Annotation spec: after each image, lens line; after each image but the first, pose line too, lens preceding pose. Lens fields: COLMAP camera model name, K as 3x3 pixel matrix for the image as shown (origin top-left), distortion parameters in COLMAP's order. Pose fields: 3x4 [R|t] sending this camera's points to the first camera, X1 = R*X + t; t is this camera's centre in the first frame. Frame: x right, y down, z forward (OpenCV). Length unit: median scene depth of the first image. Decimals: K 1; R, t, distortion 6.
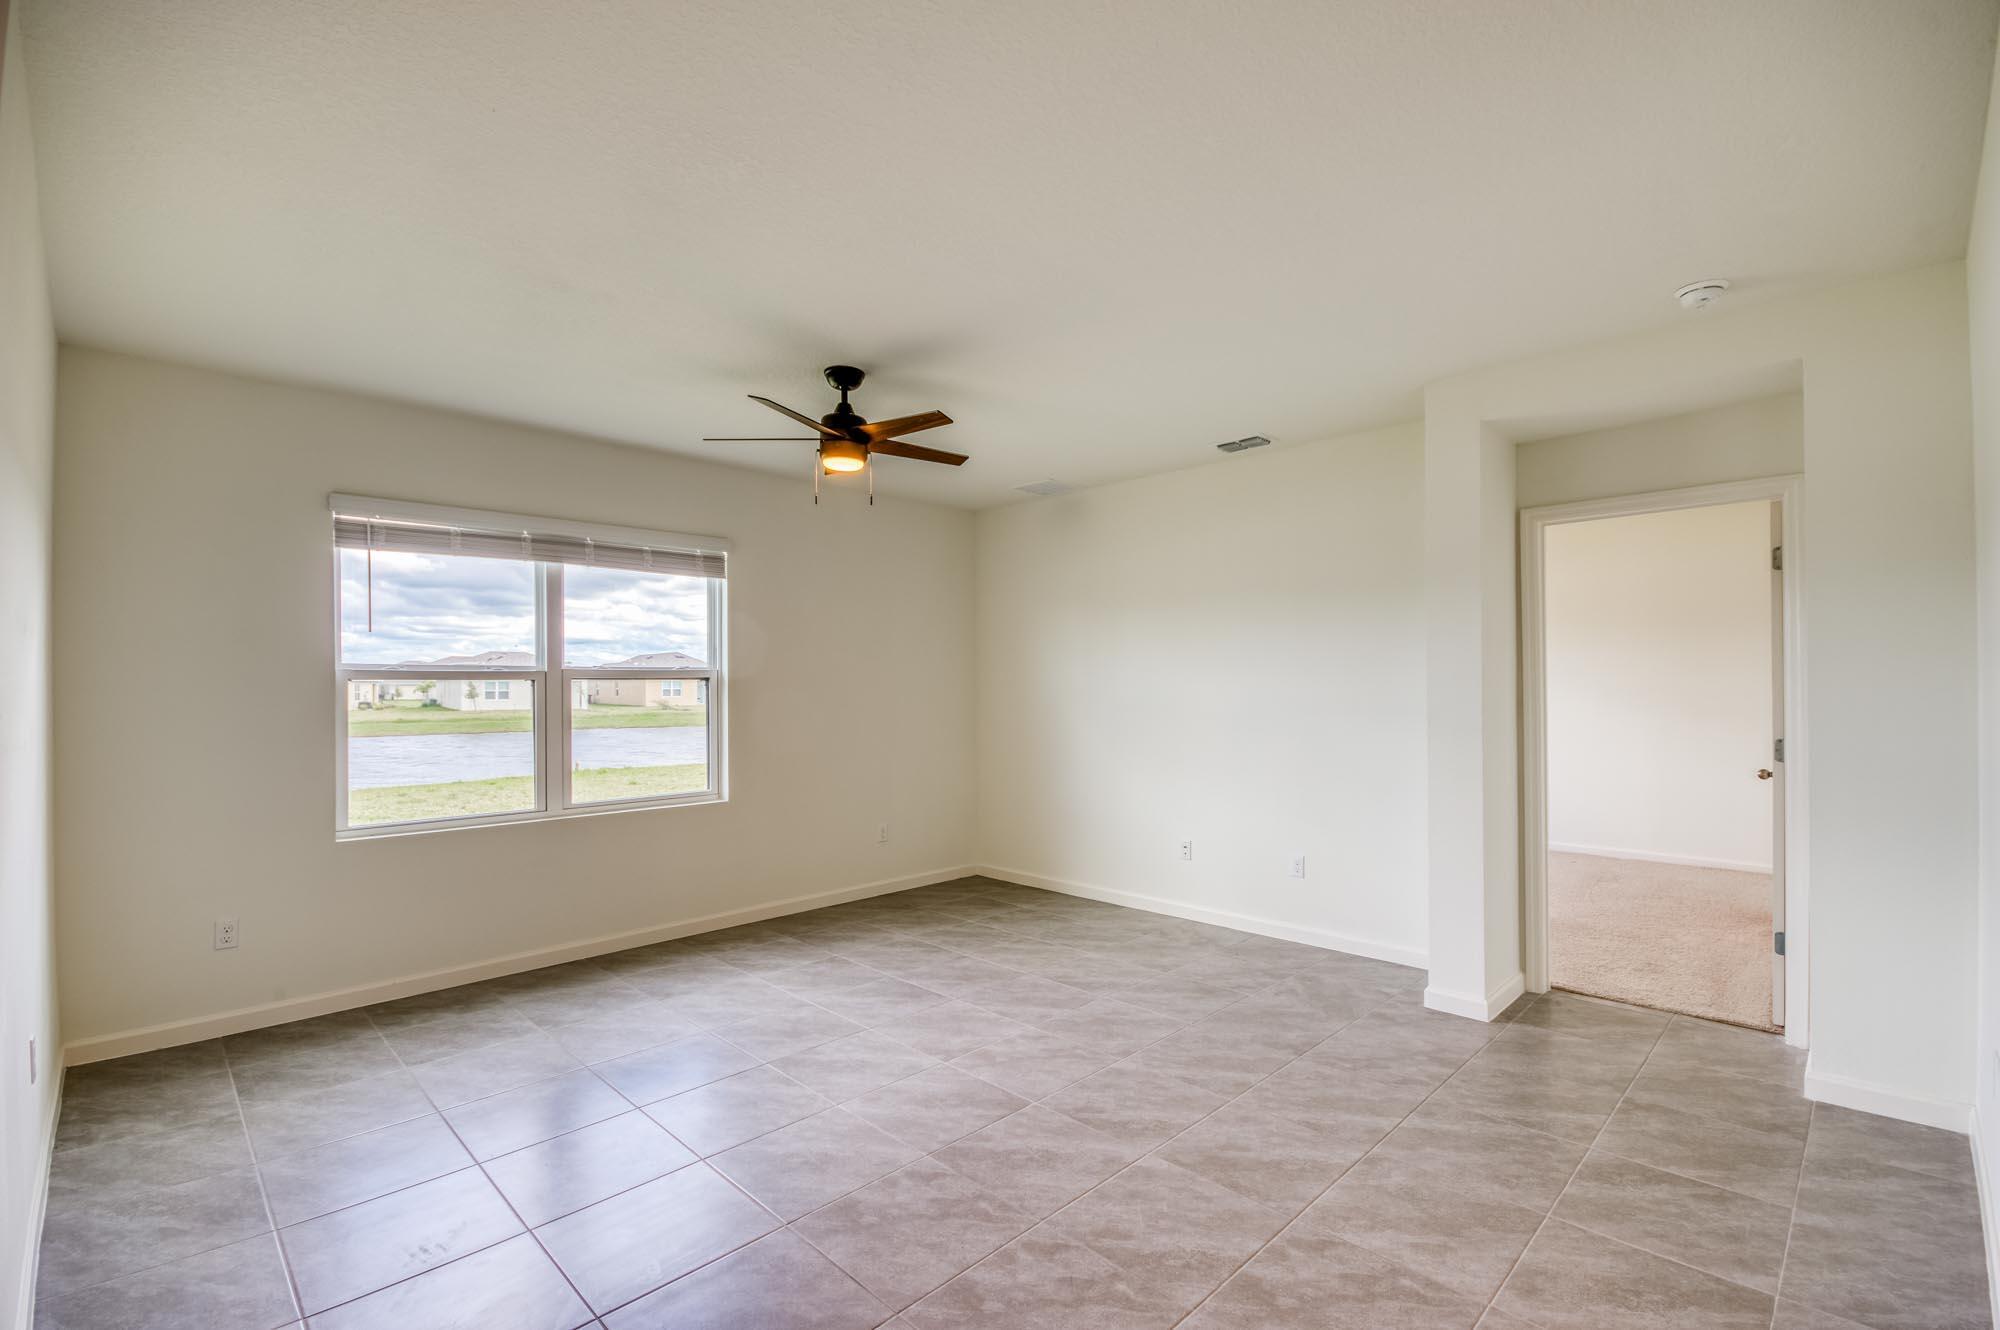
lens RADIAL K [[879.3, 0, 1018.7], [0, 879.3, 682.1], [0, 0, 1]] dist [0.001220, -0.009499]
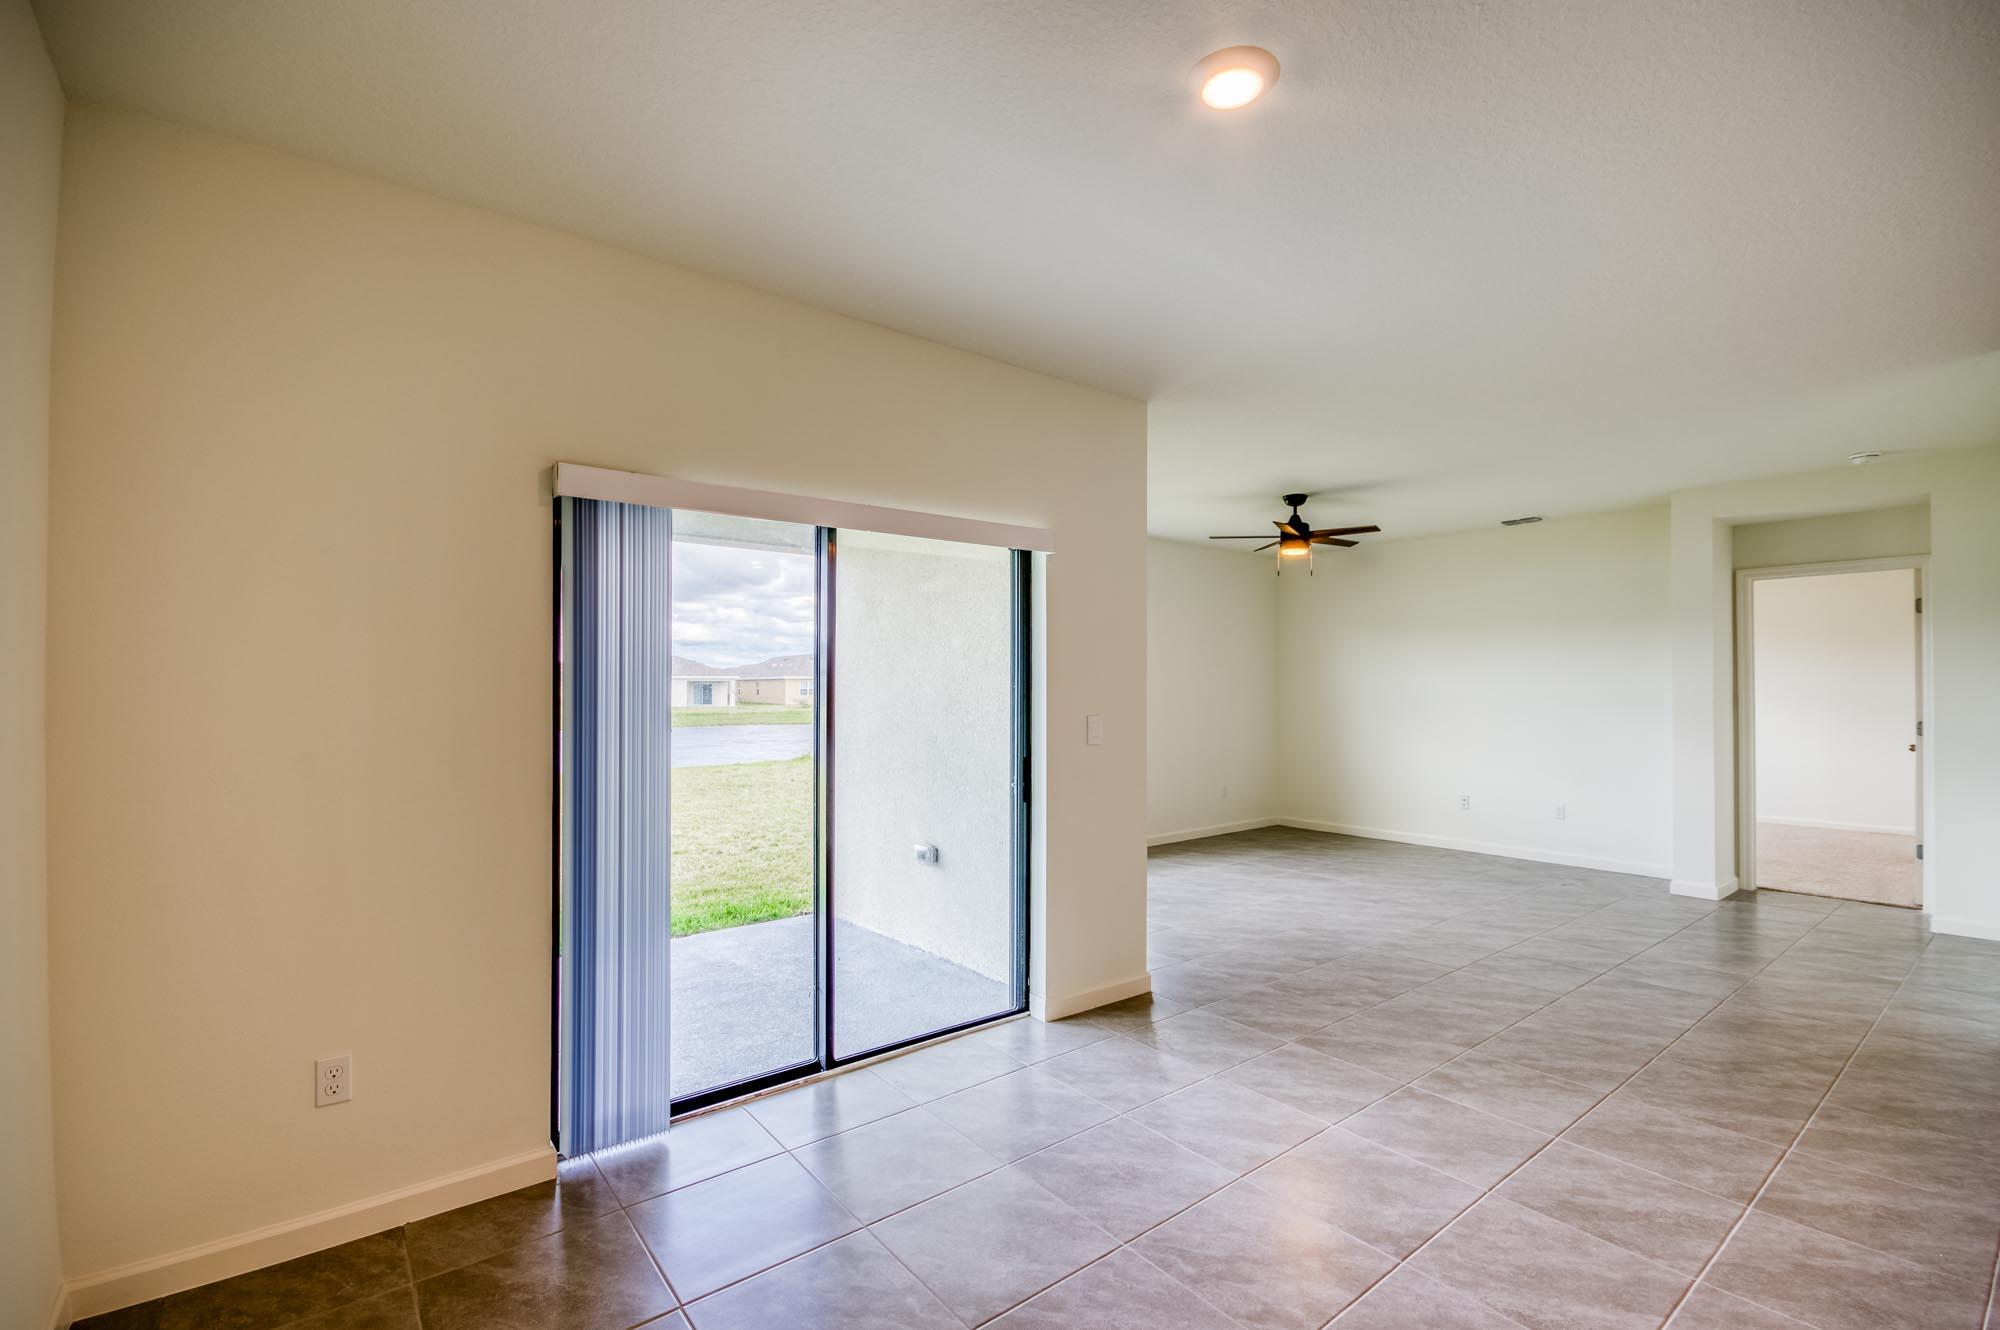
lens RADIAL K [[879.3, 0, 1002.1], [0, 879.3, 680.5], [0, 0, 1]] dist [0.001220, -0.009499]
pose [[0.991864, 0.004009, -0.127239, -0.453234], [-0.004427, 0.999986, -0.003007, 0.003140], [0.127225, 0.003546, 0.991868, -0.606620]]
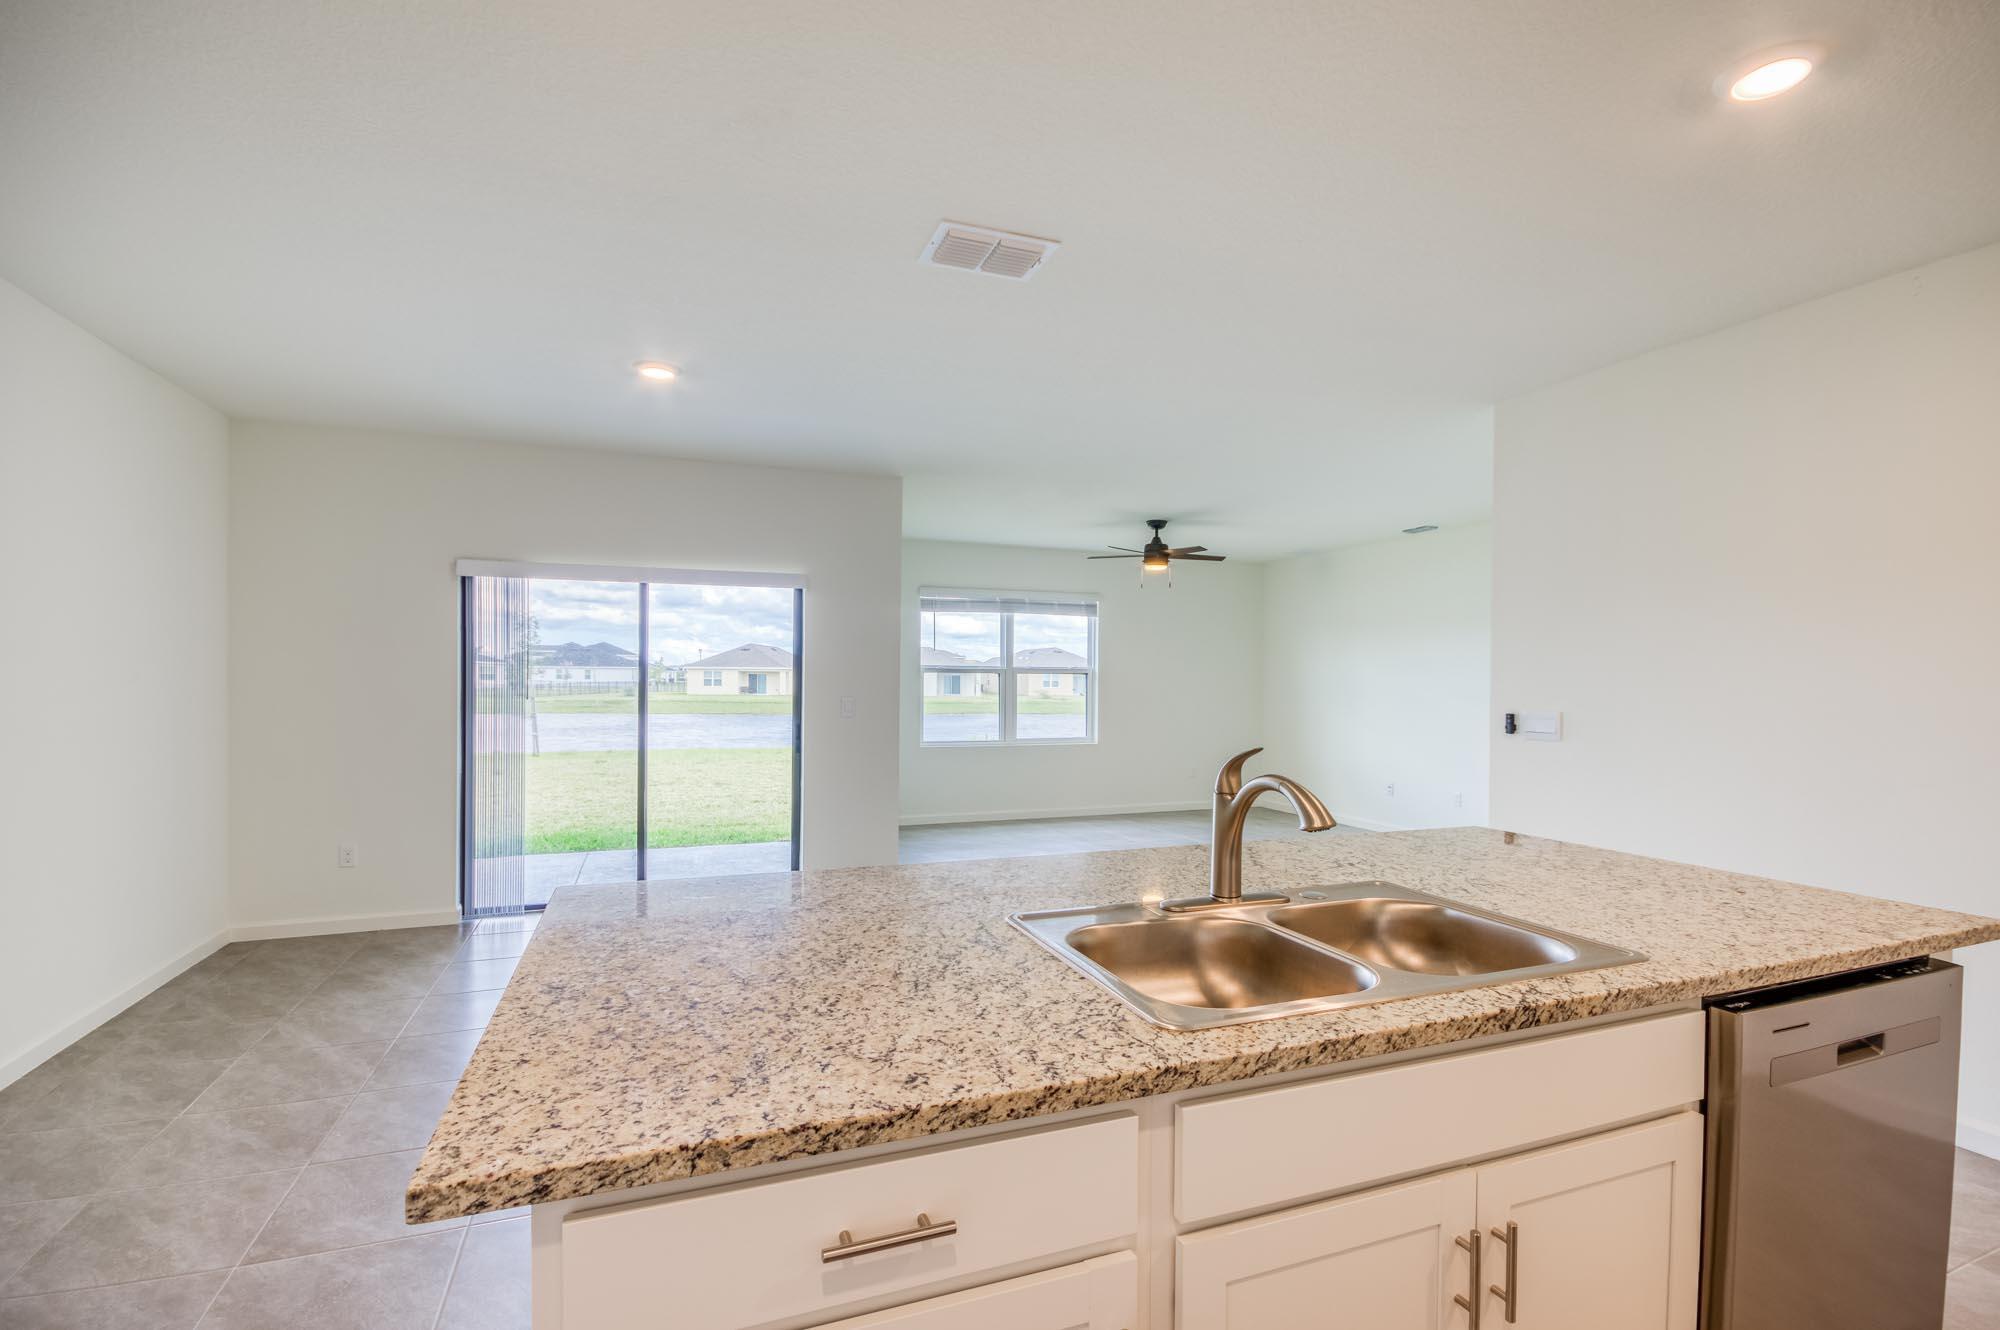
lens RADIAL K [[879.3, 0, 984.1], [0, 879.3, 659.1], [0, 0, 1]] dist [0.001220, -0.009499]
pose [[0.900665, 0.008954, -0.434422, 0.263904], [-0.017760, 0.999711, -0.016216, -0.003770], [0.434151, 0.022321, 0.900564, -0.792163]]
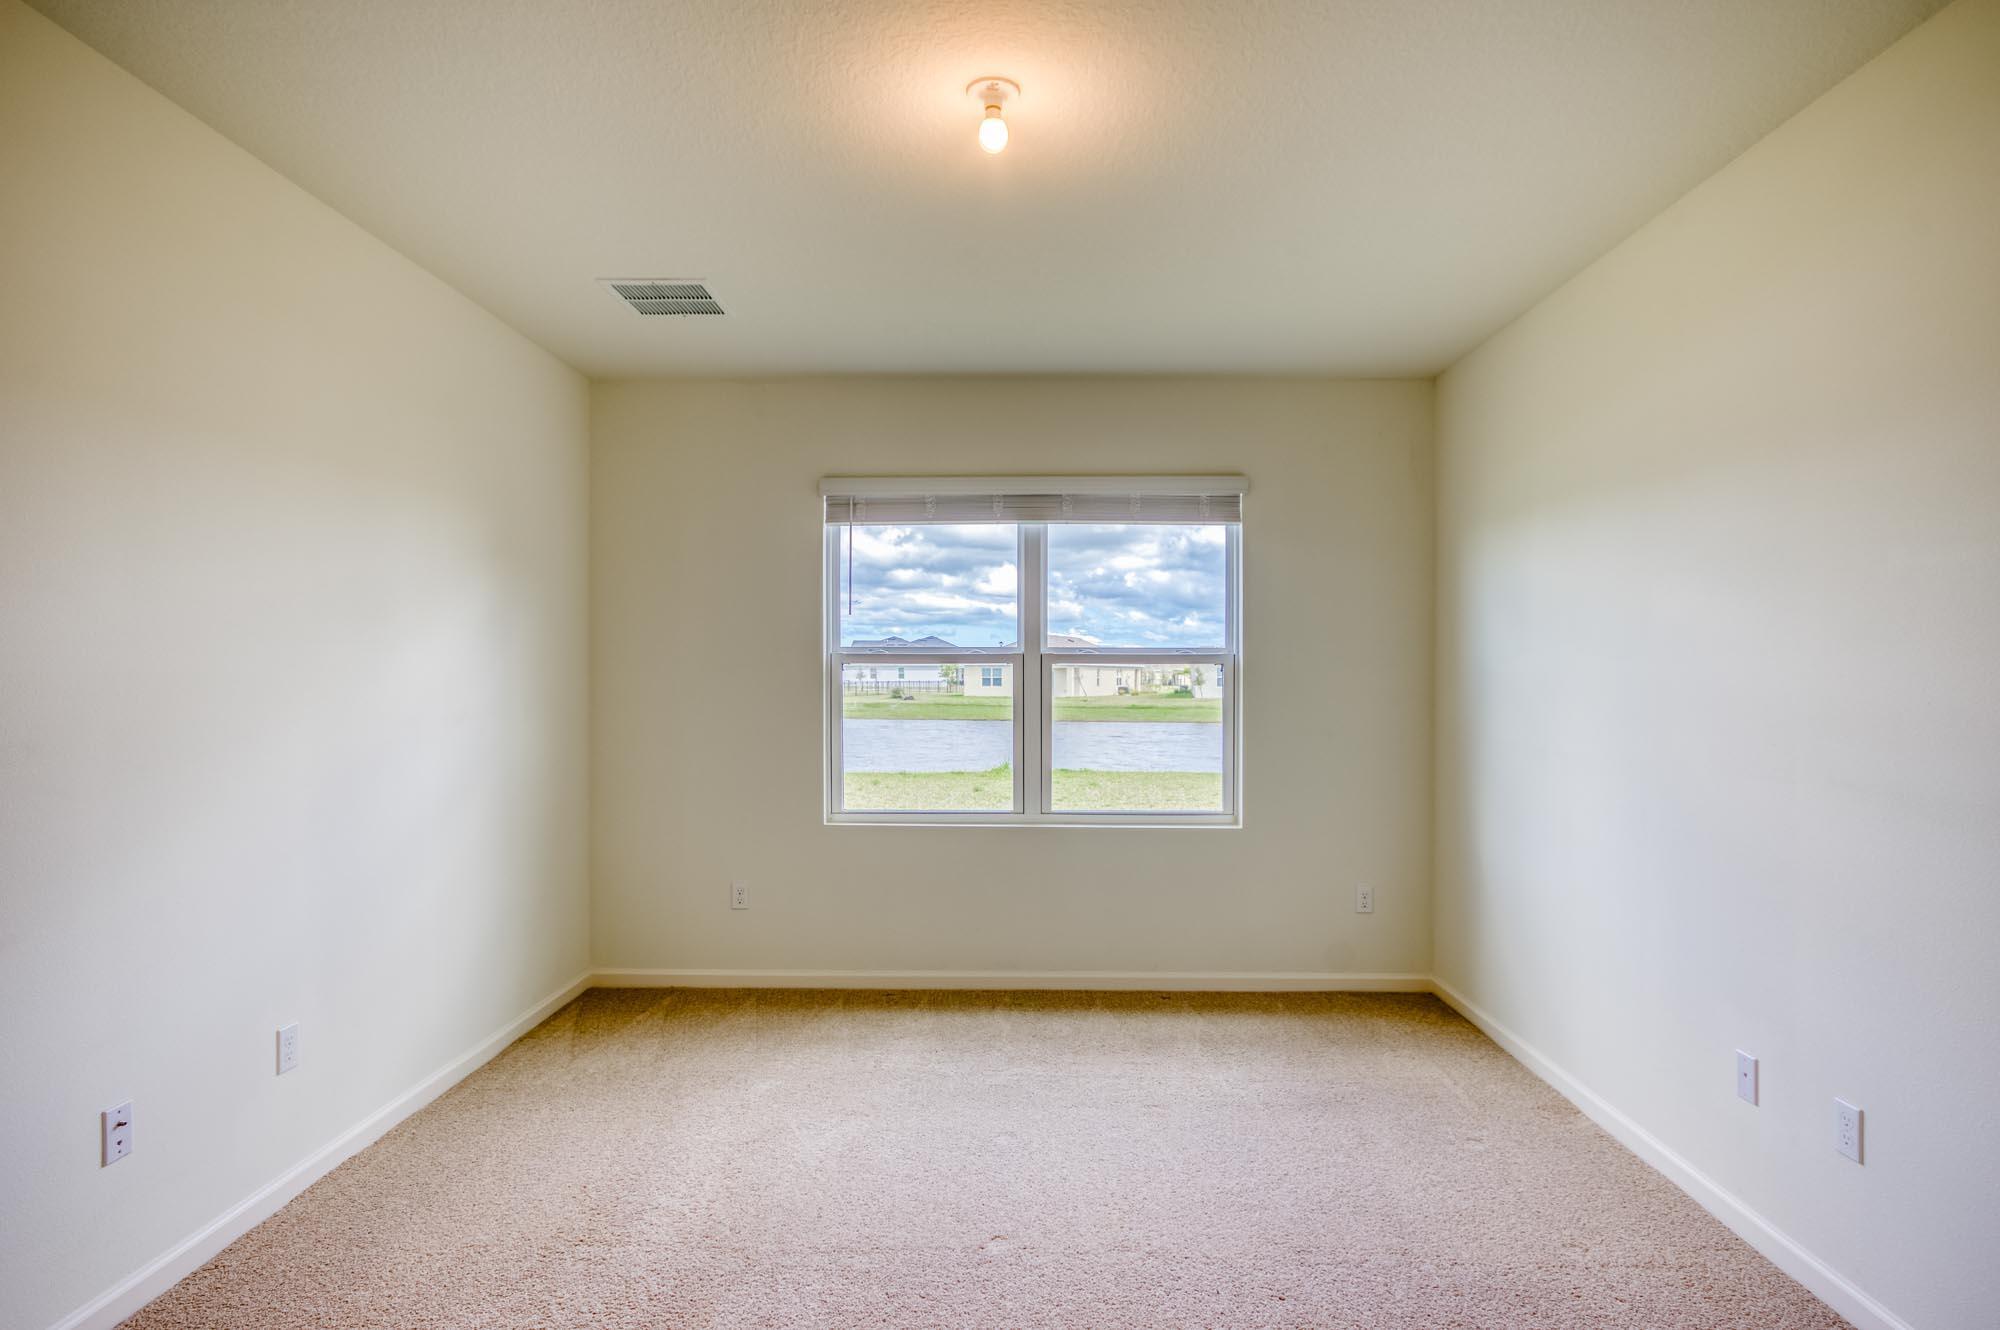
lens RADIAL K [[1048.9, 0, 1028.5], [0, 1048.9, 700.9], [0, 0, 1]] dist [0.001811, 0.001864]
pose [[0.675847, 0.030998, -0.736390, 0.228794], [-0.009302, 0.999394, 0.033531, 0.000623], [0.736983, -0.015812, 0.675726, 0.333212]]
